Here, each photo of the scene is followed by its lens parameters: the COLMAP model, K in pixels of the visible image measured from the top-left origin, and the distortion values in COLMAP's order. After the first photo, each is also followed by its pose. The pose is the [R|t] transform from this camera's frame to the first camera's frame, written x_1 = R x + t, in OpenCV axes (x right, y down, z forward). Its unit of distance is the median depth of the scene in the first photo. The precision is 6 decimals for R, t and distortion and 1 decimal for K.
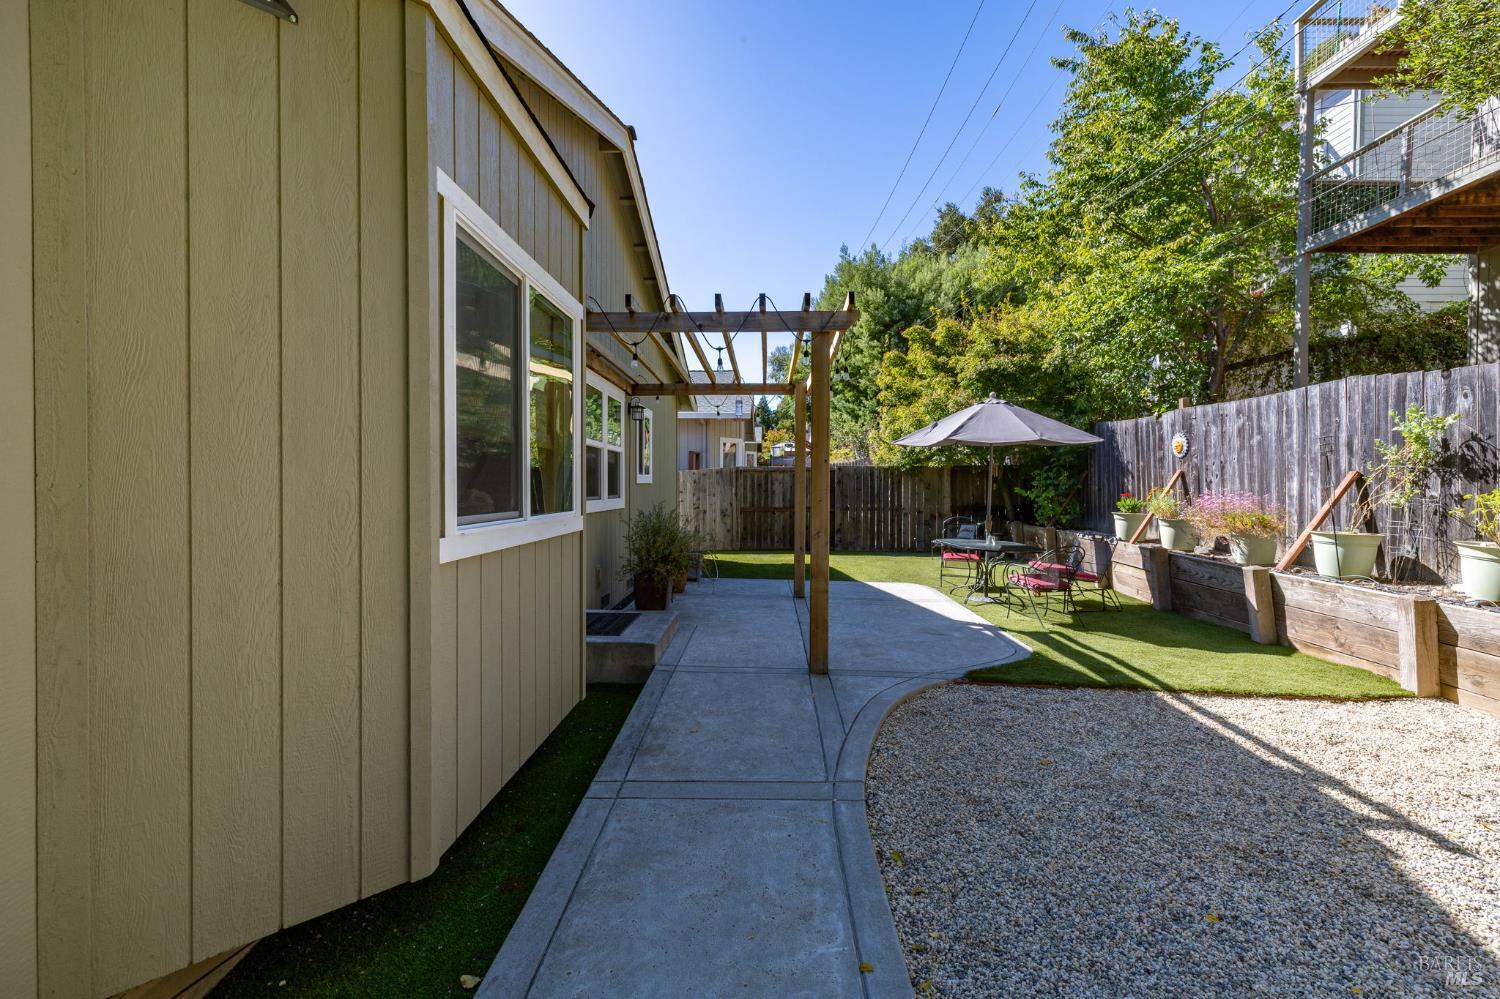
lens RADIAL K [[652.8, 0, 752.7], [0, 652.8, 495.1], [0, 0, 1]] dist [0.002479, 0.000482]
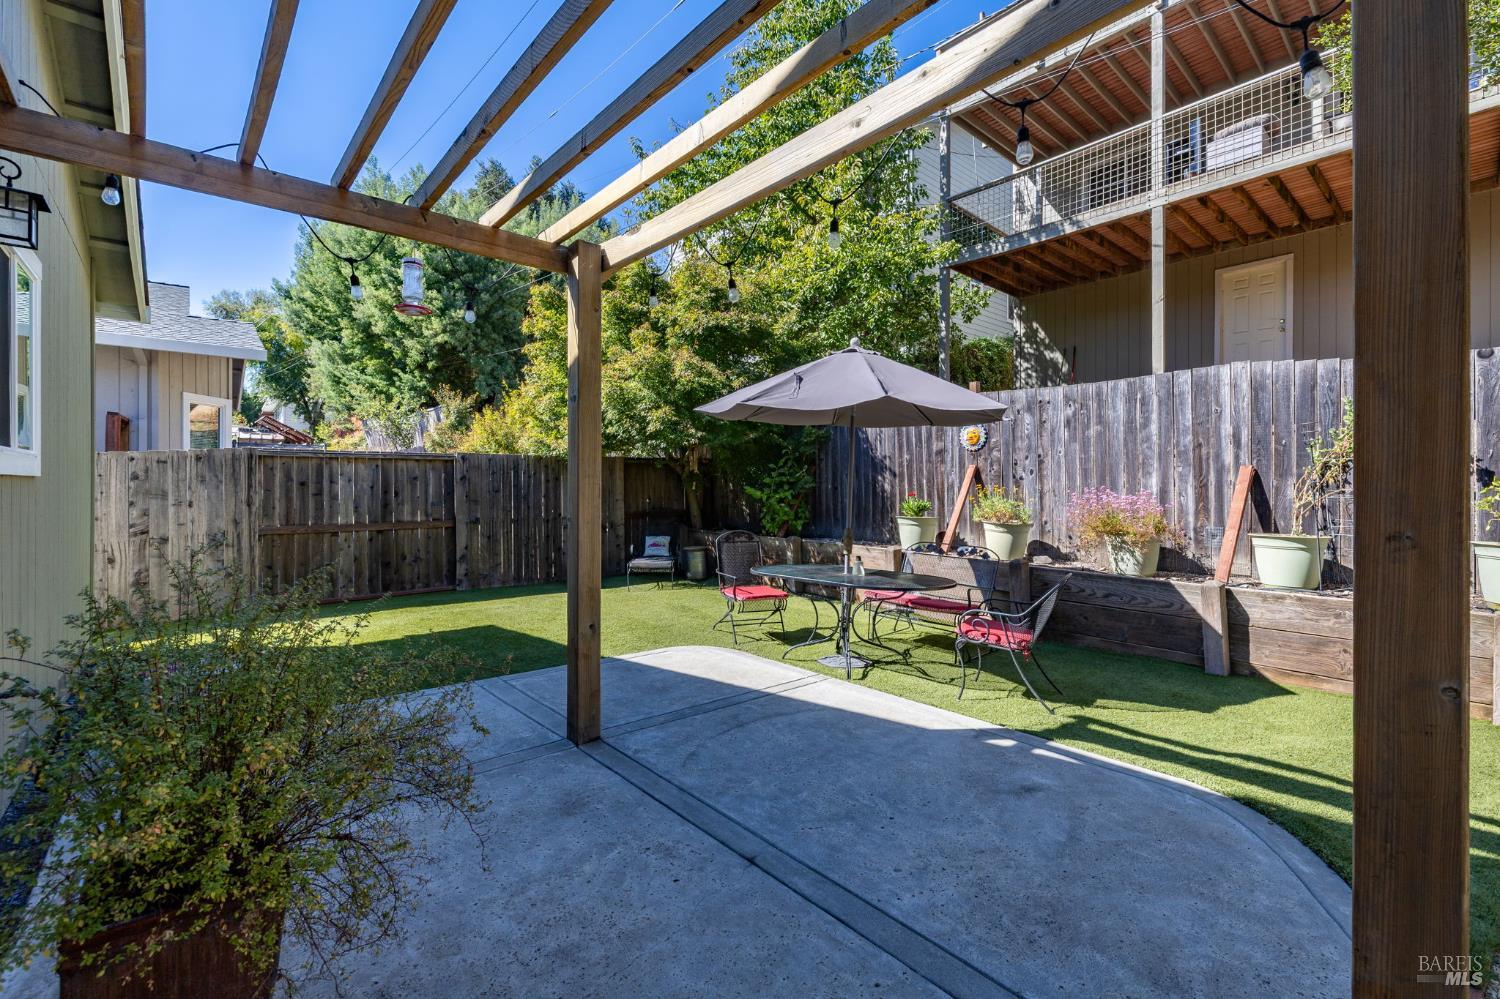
lens RADIAL K [[644.7, 0, 759.3], [0, 644.7, 483.1], [0, 0, 1]] dist [0.001869, 0.000273]
pose [[0.724327, 0.000544, 0.689456, -0.142201], [0.012859, 0.999815, -0.014298, -0.006176], [-0.689336, 0.019222, 0.724186, 0.605936]]
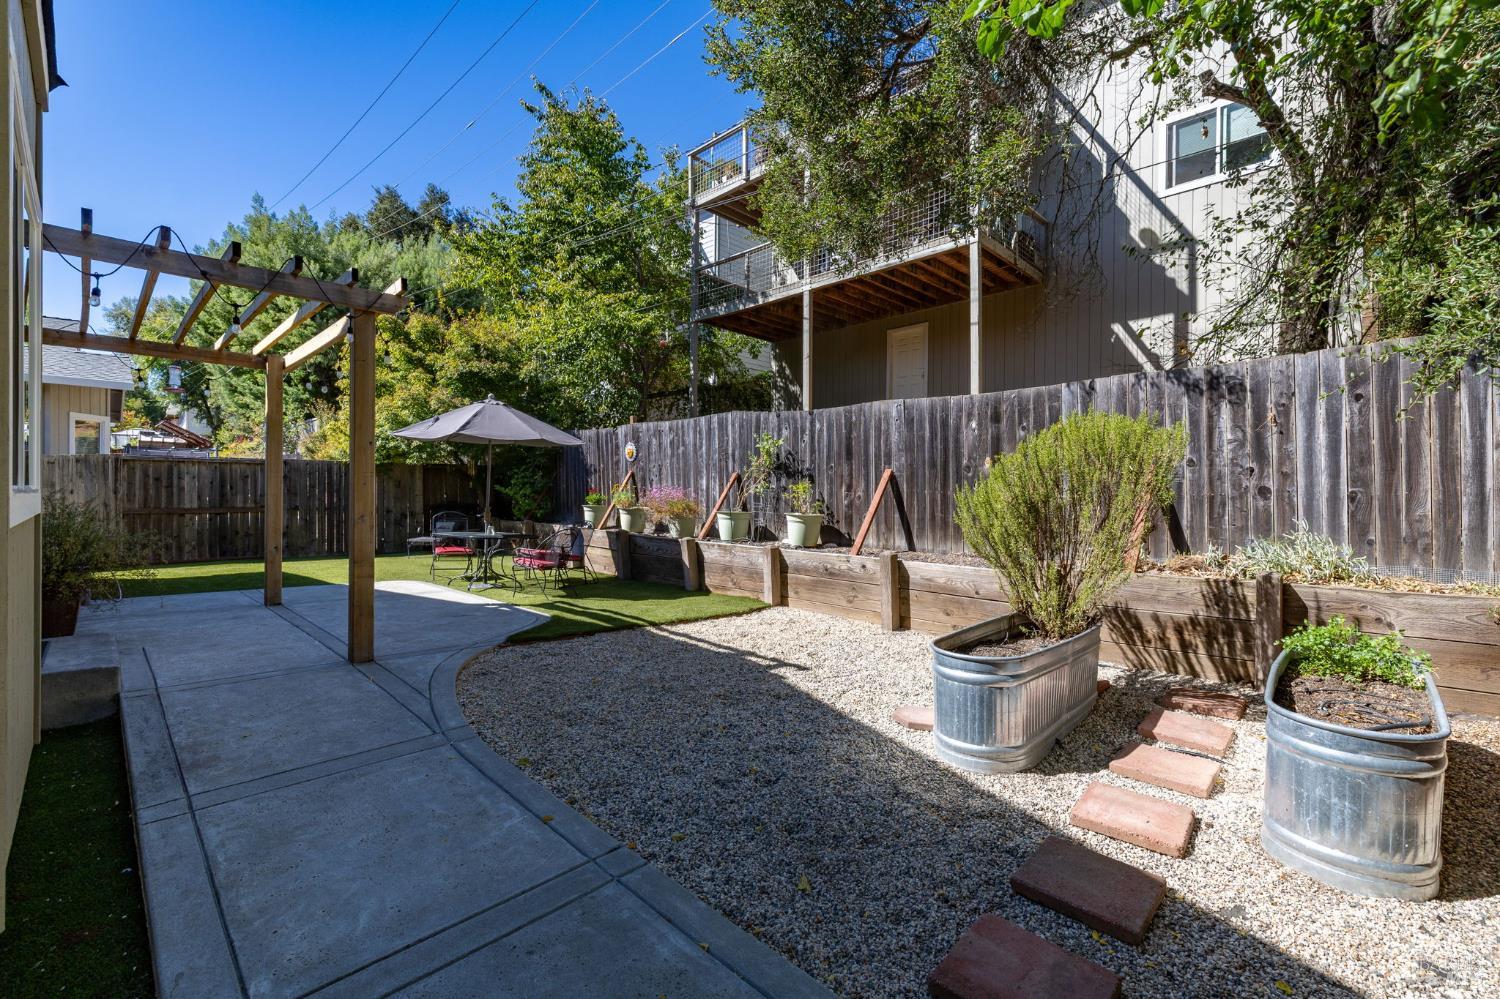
lens RADIAL K [[652.8, 0, 752.7], [0, 652.8, 495.1], [0, 0, 1]] dist [0.002479, 0.000482]
pose [[0.678499, 0.003207, 0.734594, -0.135505], [0.005049, 0.999946, -0.009029, 0.022833], [-0.734584, 0.009836, 0.678446, -0.052859]]
